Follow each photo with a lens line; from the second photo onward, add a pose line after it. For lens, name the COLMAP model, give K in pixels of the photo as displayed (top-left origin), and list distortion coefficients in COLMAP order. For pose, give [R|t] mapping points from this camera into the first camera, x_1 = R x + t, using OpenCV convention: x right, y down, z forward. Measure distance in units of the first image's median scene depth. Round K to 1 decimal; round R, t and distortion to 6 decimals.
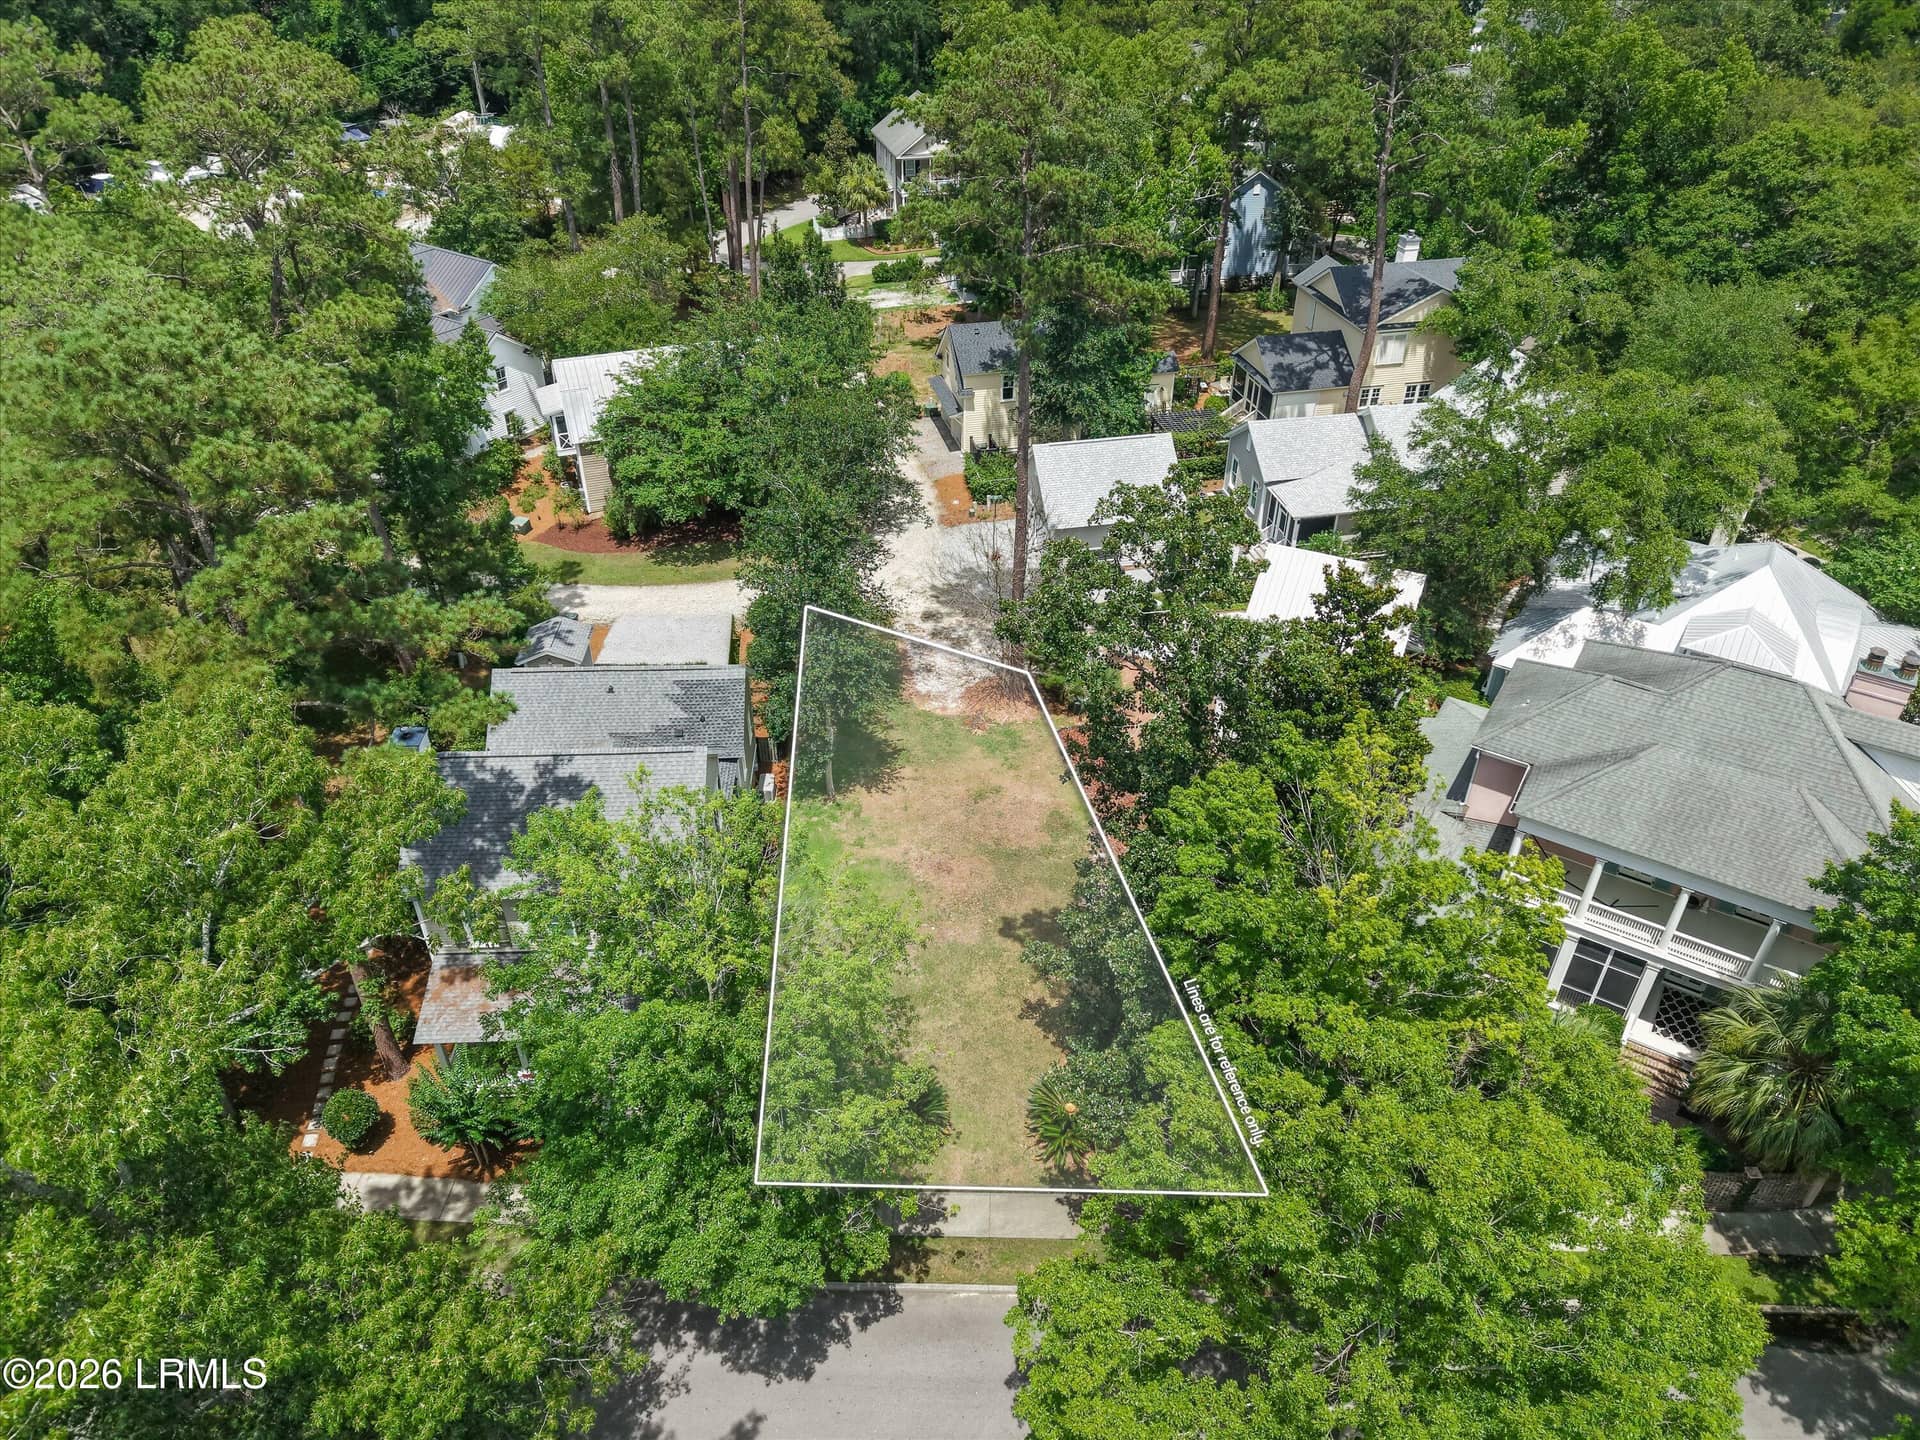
lens RADIAL K [[1237.8, 0, 942.9], [0, 1237.8, 720.1], [0, 0, 1]] dist [0.069658, -0.083925]
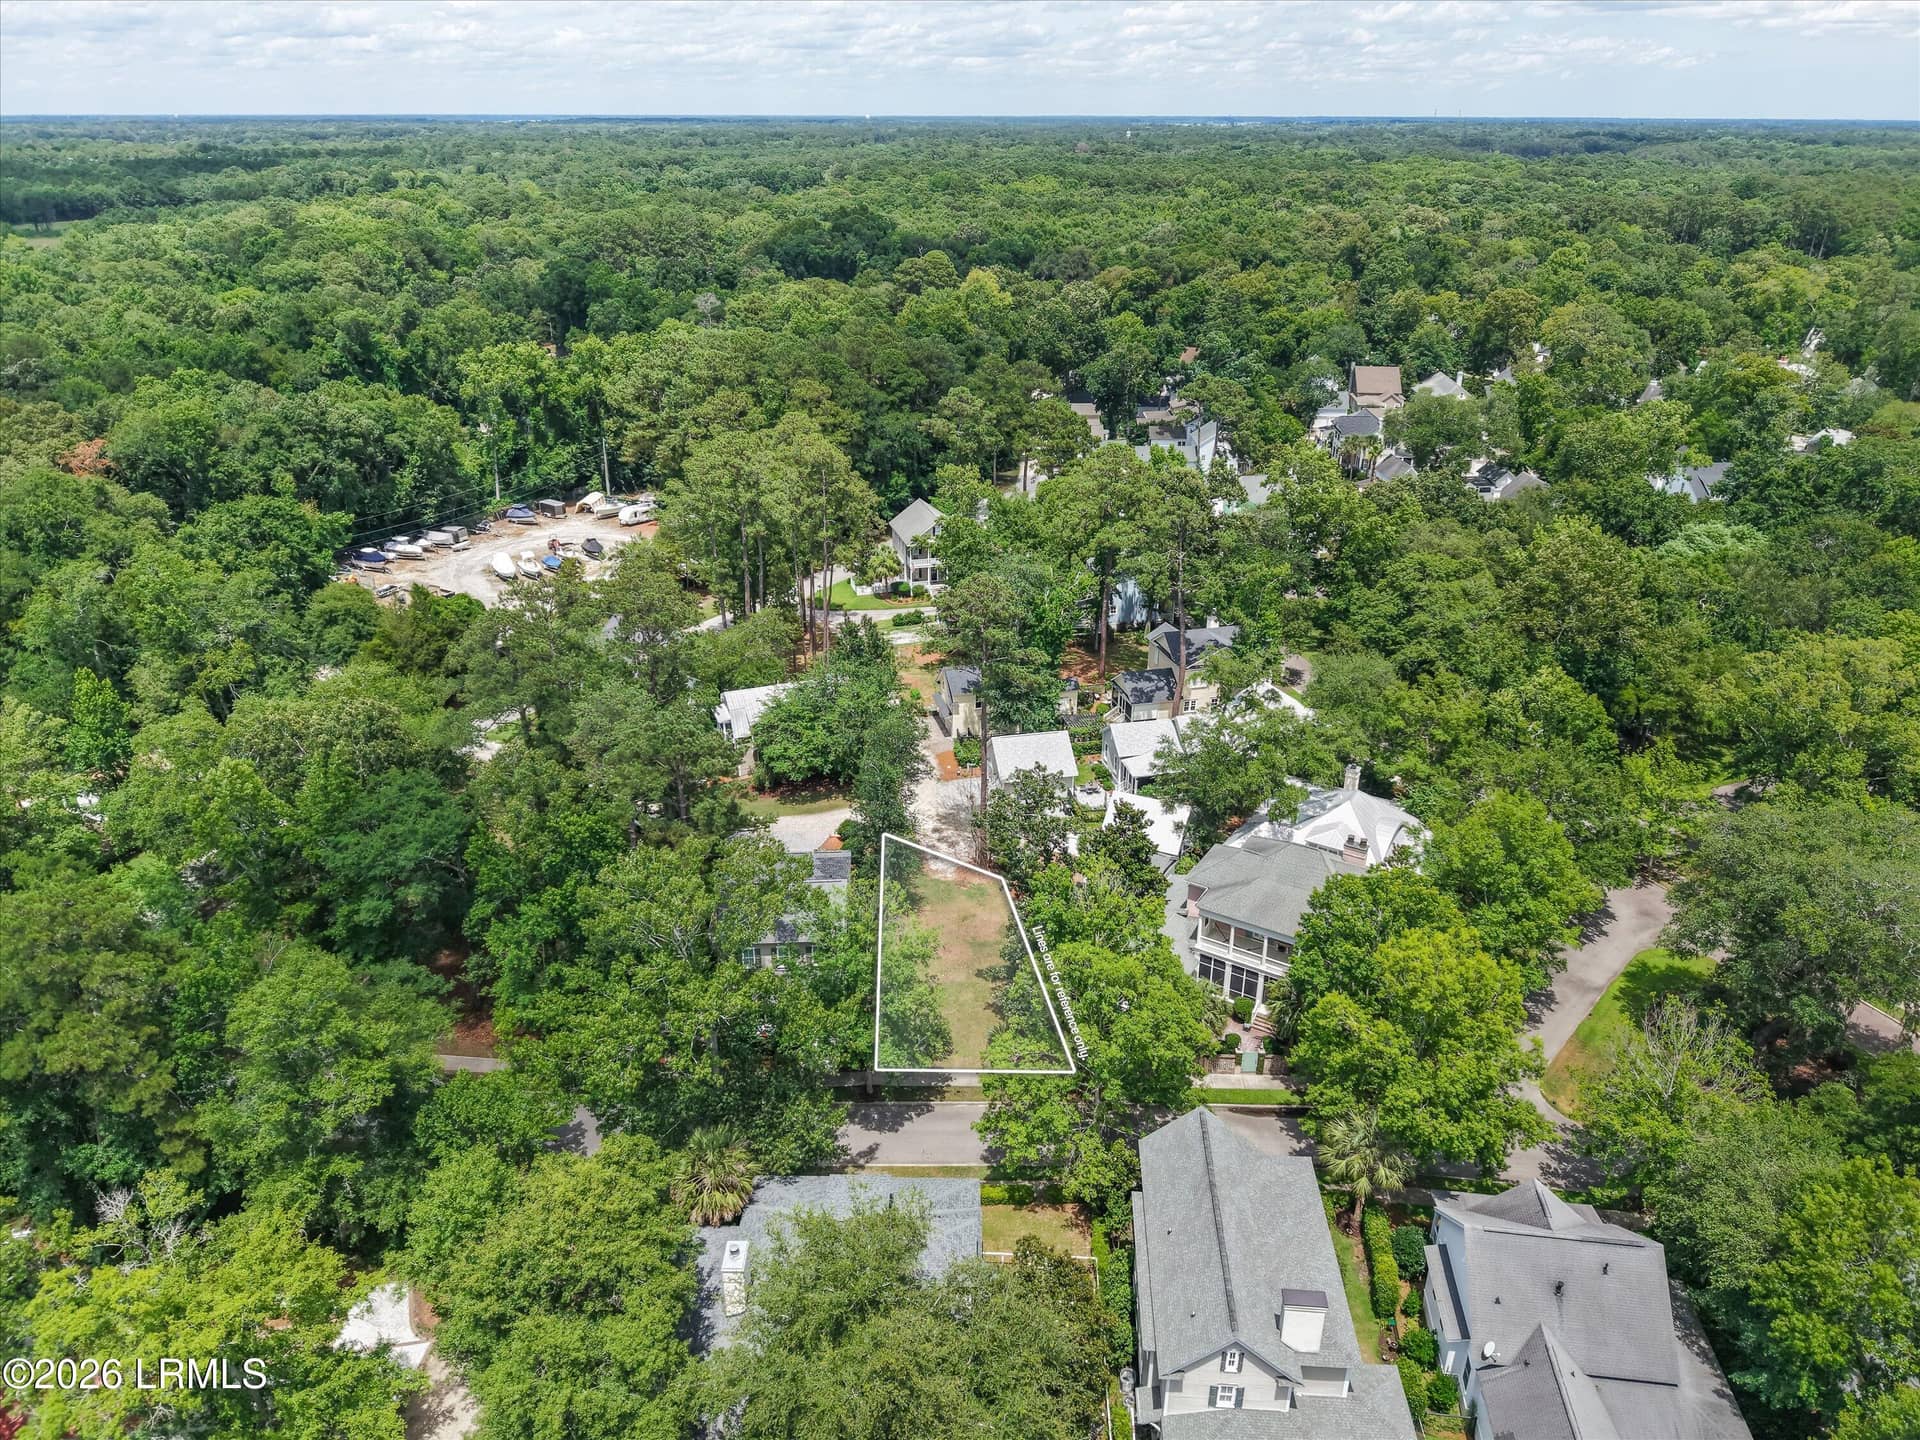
lens RADIAL K [[1237.8, 0, 942.9], [0, 1237.8, 720.1], [0, 0, 1]] dist [0.069658, -0.083925]
pose [[0.999898, -0.005411, 0.013255, -0.022433], [0.007914, 0.980421, -0.196756, 0.107183], [-0.011930, 0.196841, 0.980363, -0.761354]]
